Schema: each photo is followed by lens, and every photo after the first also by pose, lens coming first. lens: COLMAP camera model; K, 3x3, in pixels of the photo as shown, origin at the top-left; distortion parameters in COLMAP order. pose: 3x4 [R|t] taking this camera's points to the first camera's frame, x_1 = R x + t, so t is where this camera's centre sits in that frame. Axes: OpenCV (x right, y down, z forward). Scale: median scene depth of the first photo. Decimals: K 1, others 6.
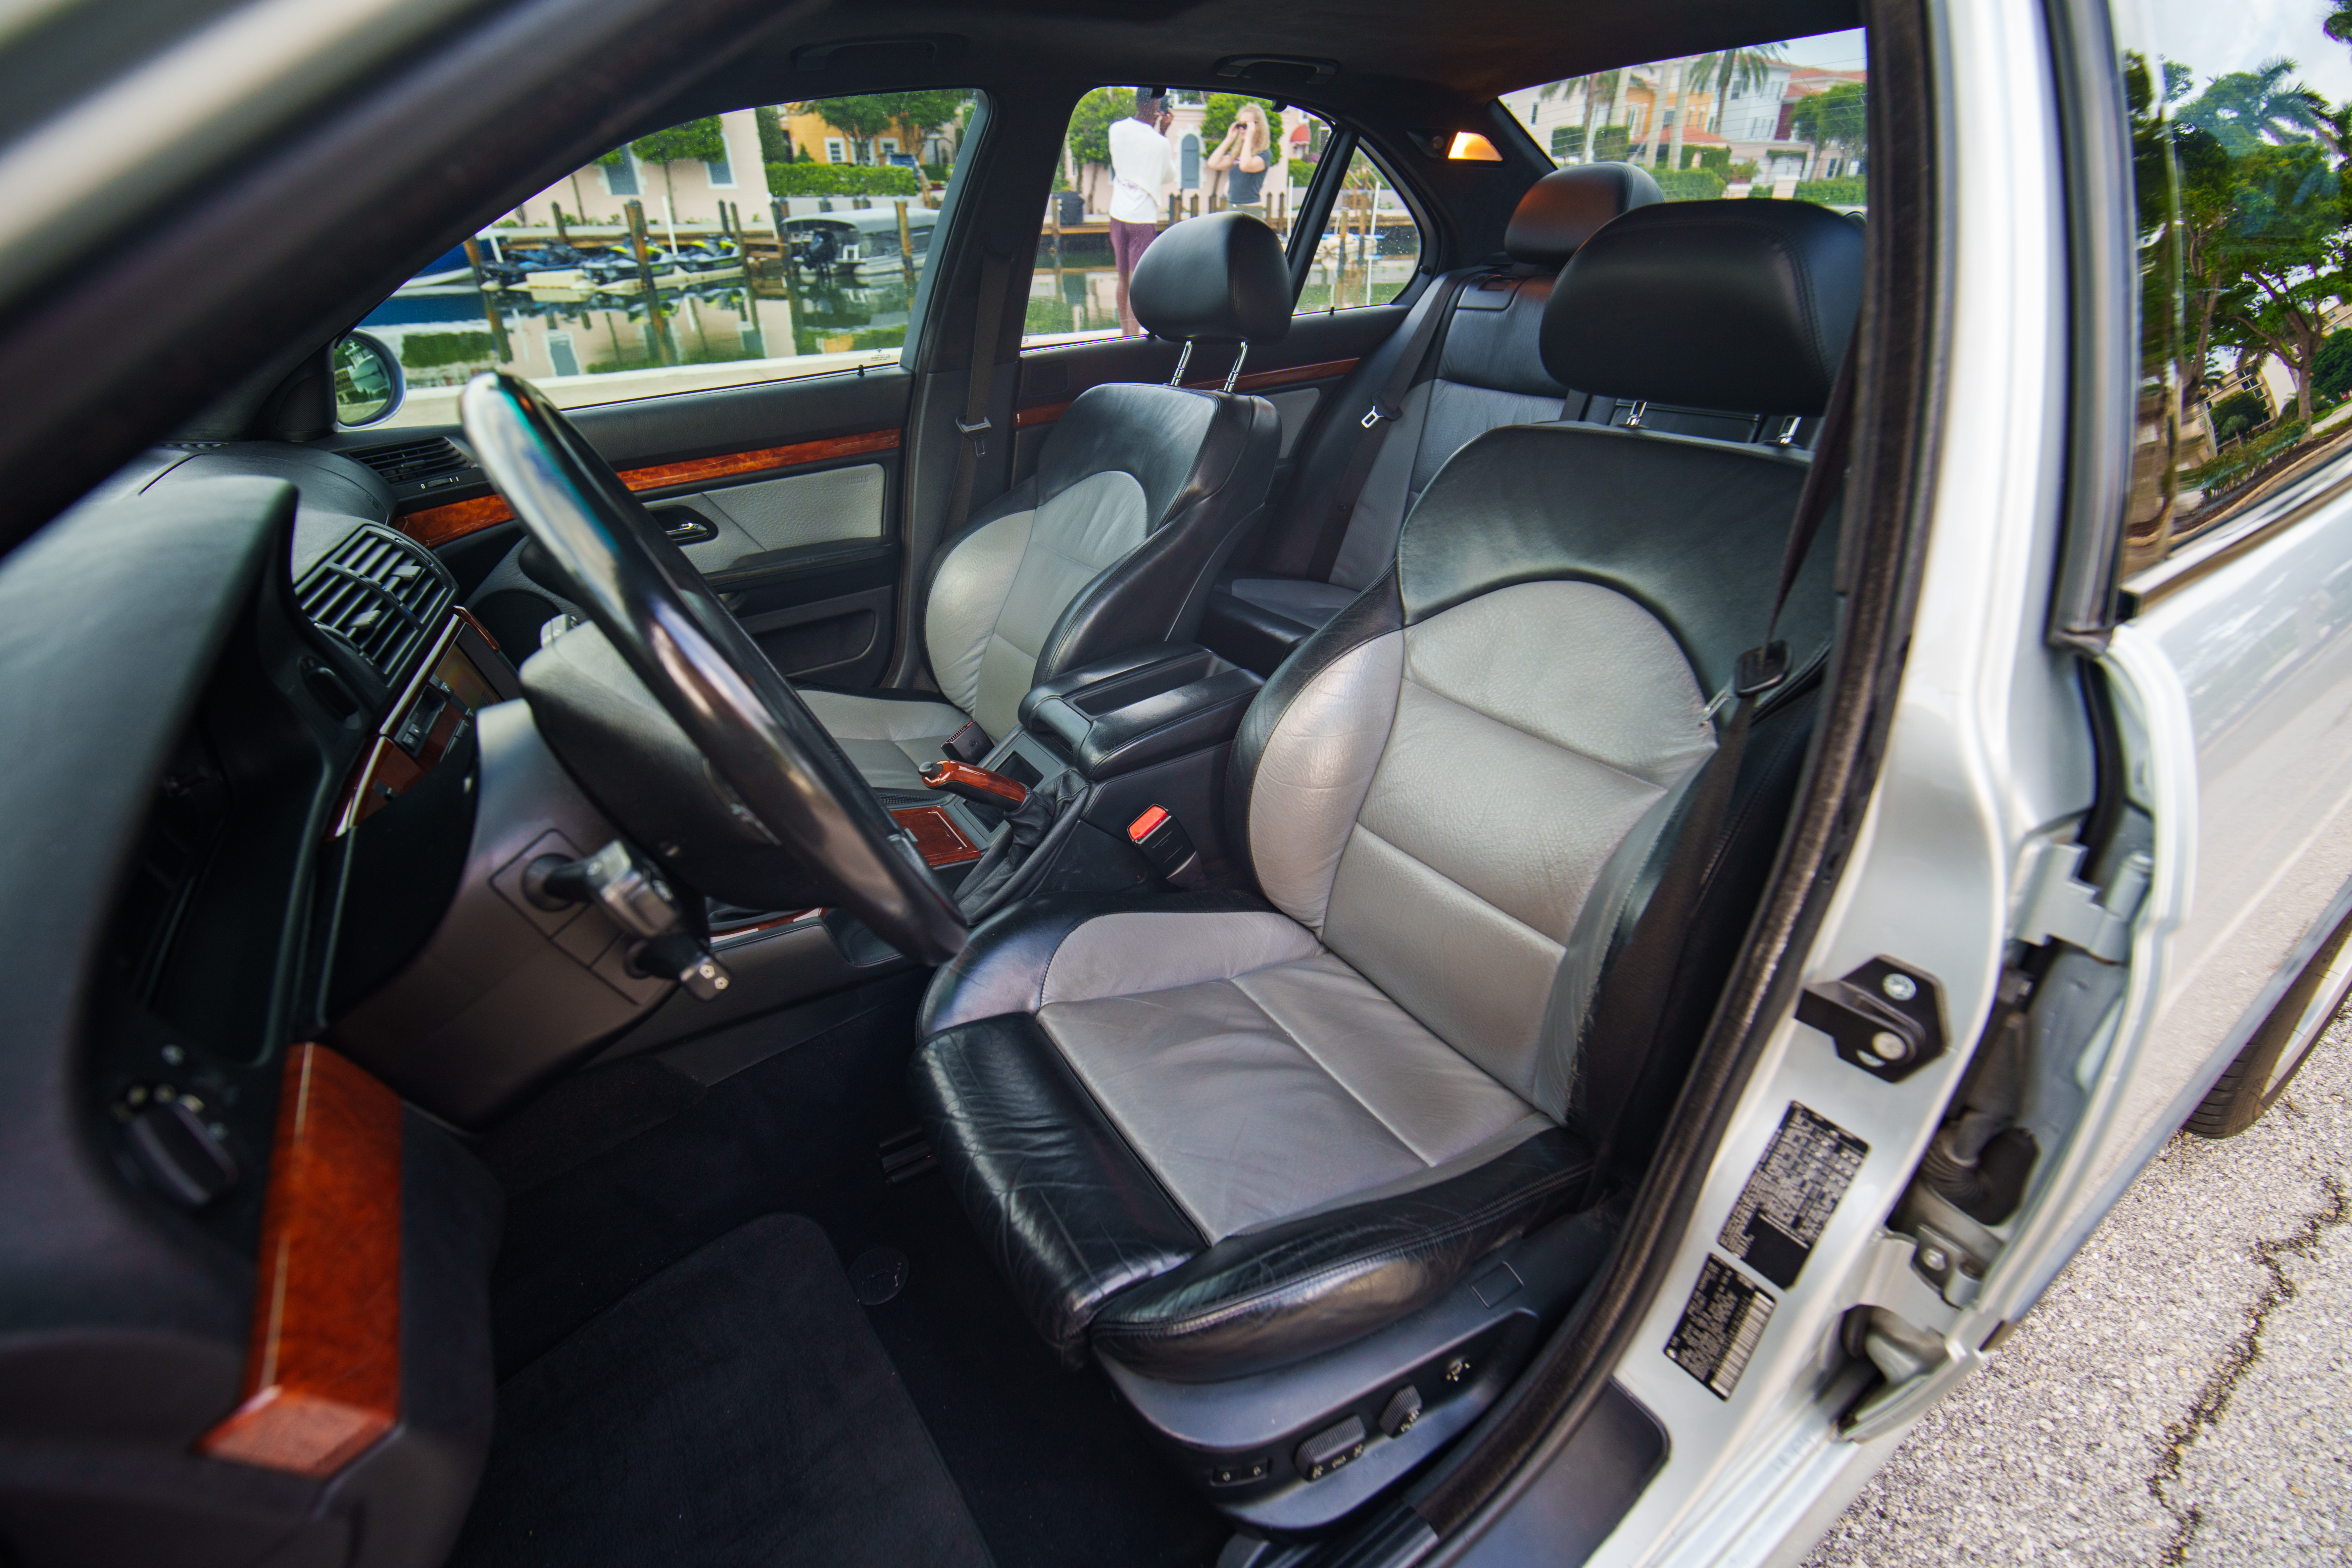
lens RADIAL K [[1012.0, 0, 1161.1], [0, 1012.0, 769.5], [0, 0, 1]] dist [0.002909, 0.000180]
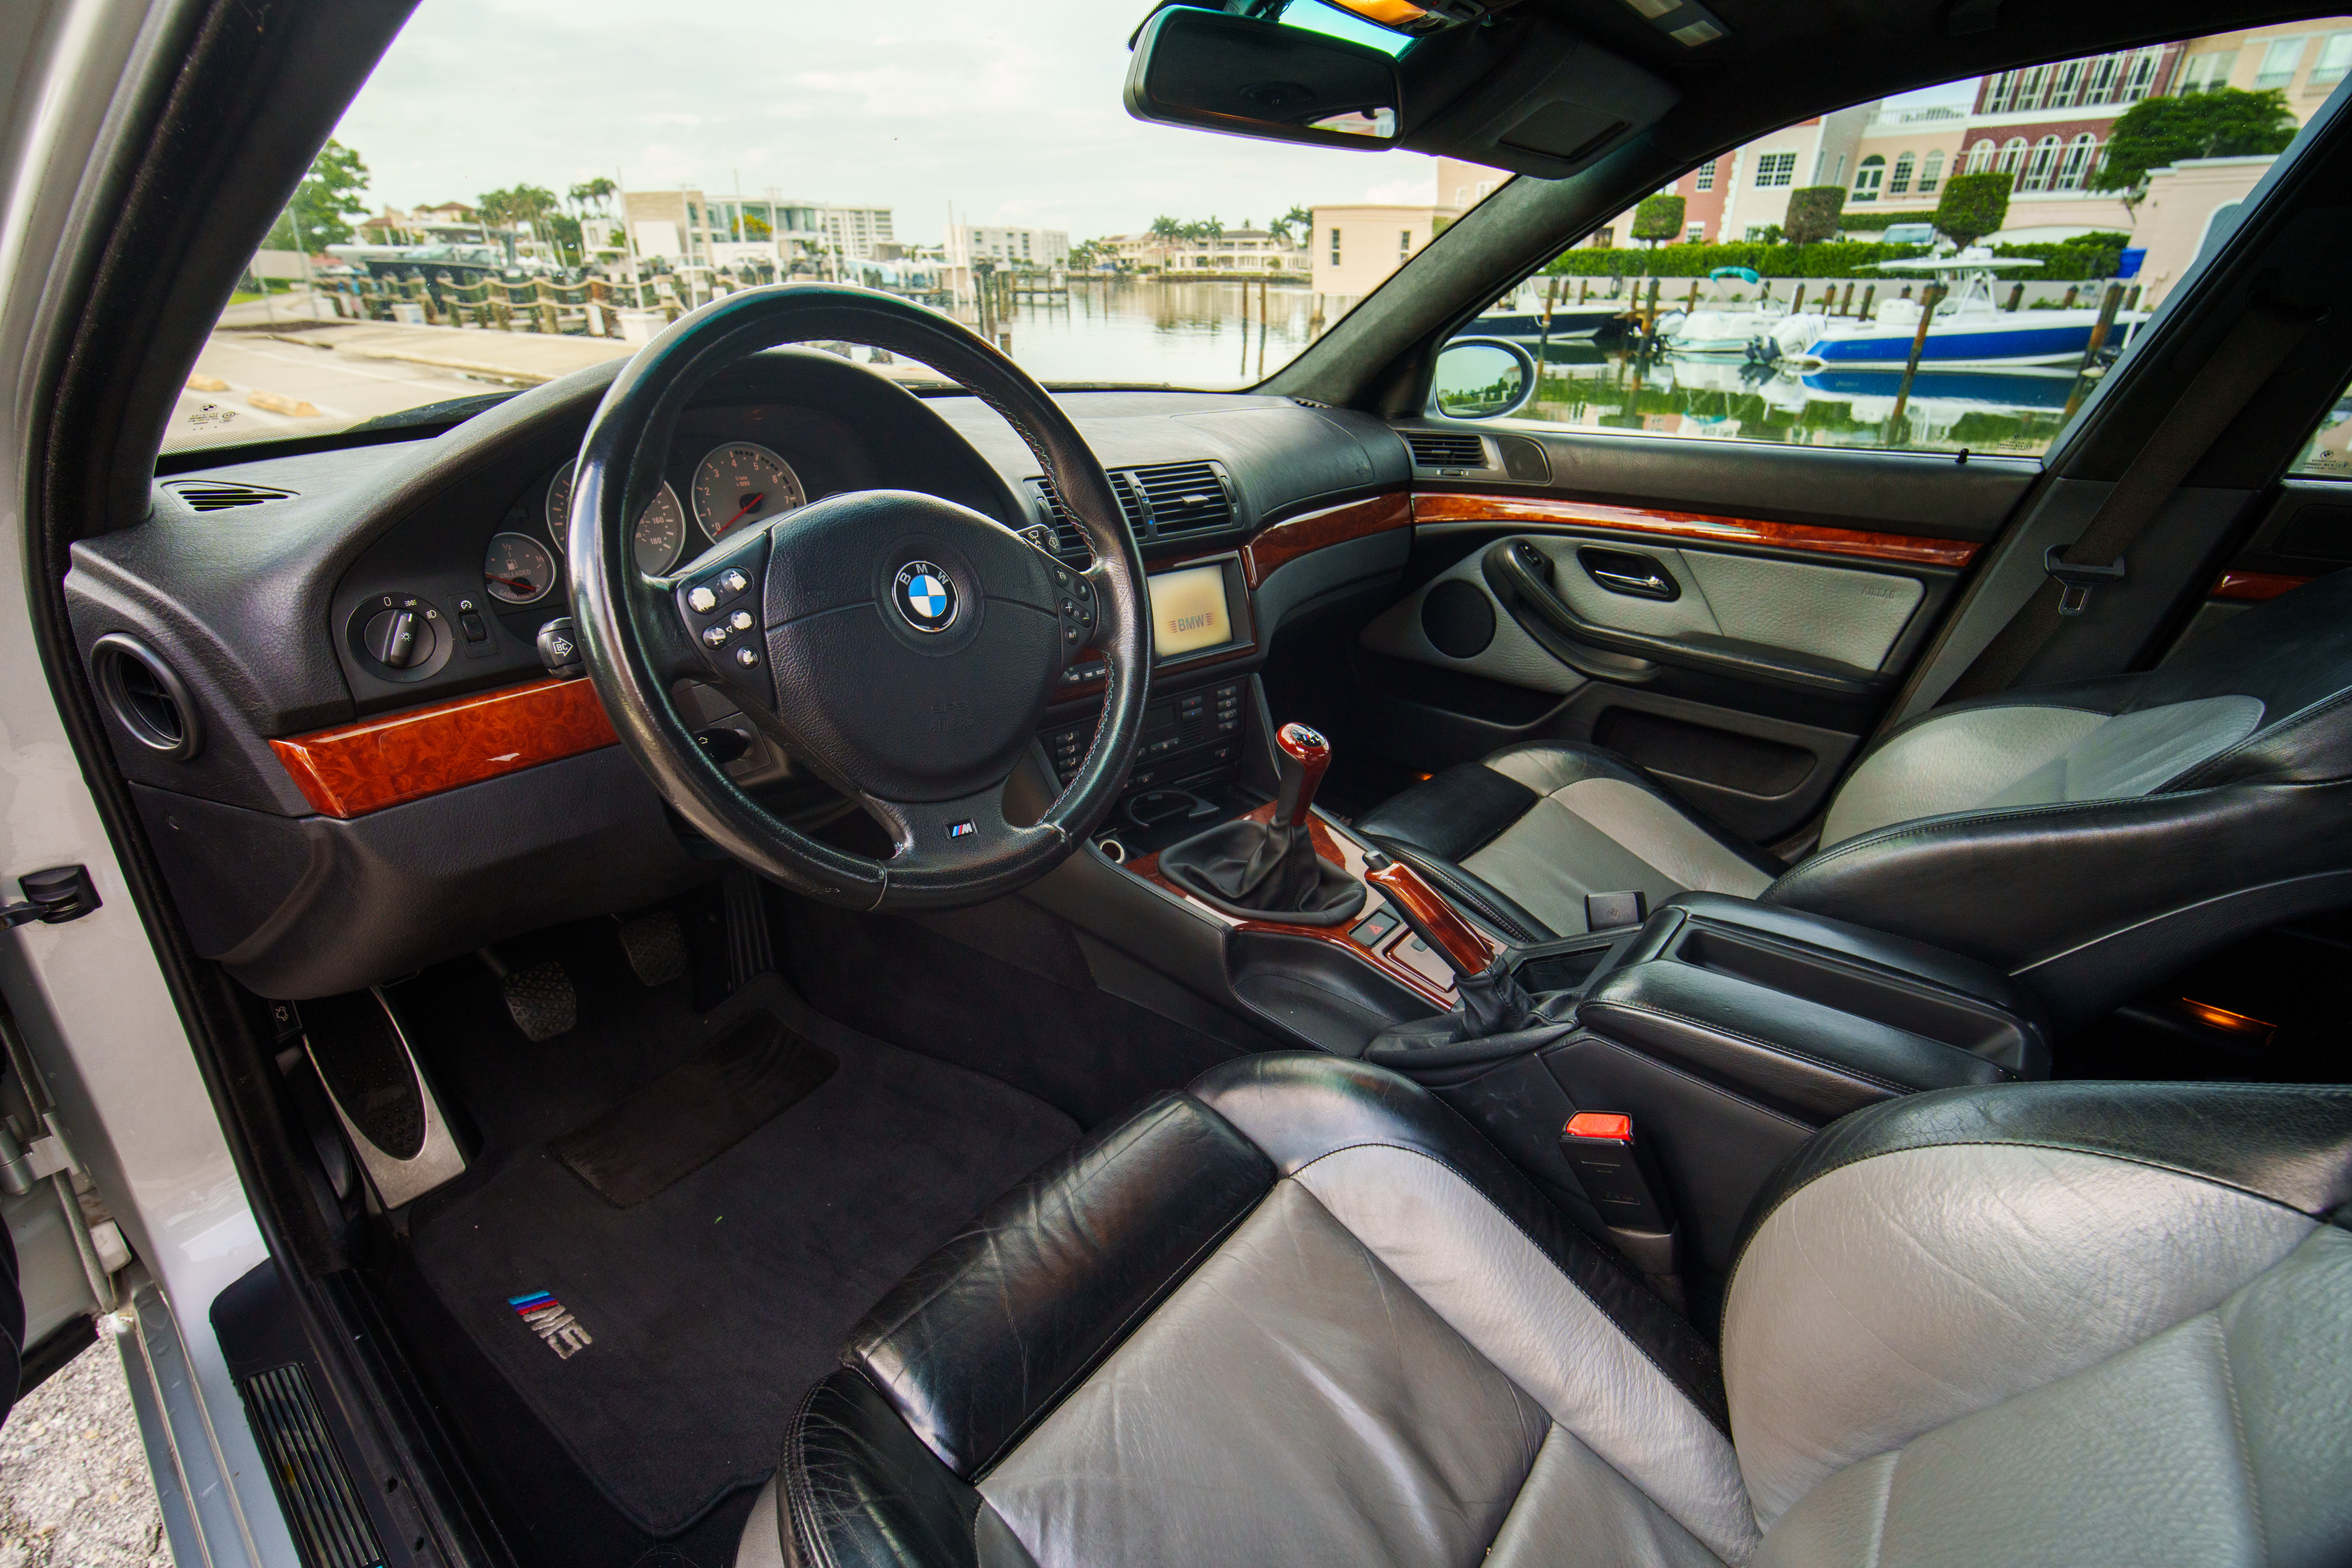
lens RADIAL K [[1012.0, 0, 1161.1], [0, 1012.0, 769.5], [0, 0, 1]] dist [0.002909, 0.000180]
pose [[0.321752, 0.433680, -0.841663, 0.229866], [-0.485818, 0.838614, 0.246389, -0.107919], [0.812684, 0.329619, 0.480516, 0.264619]]
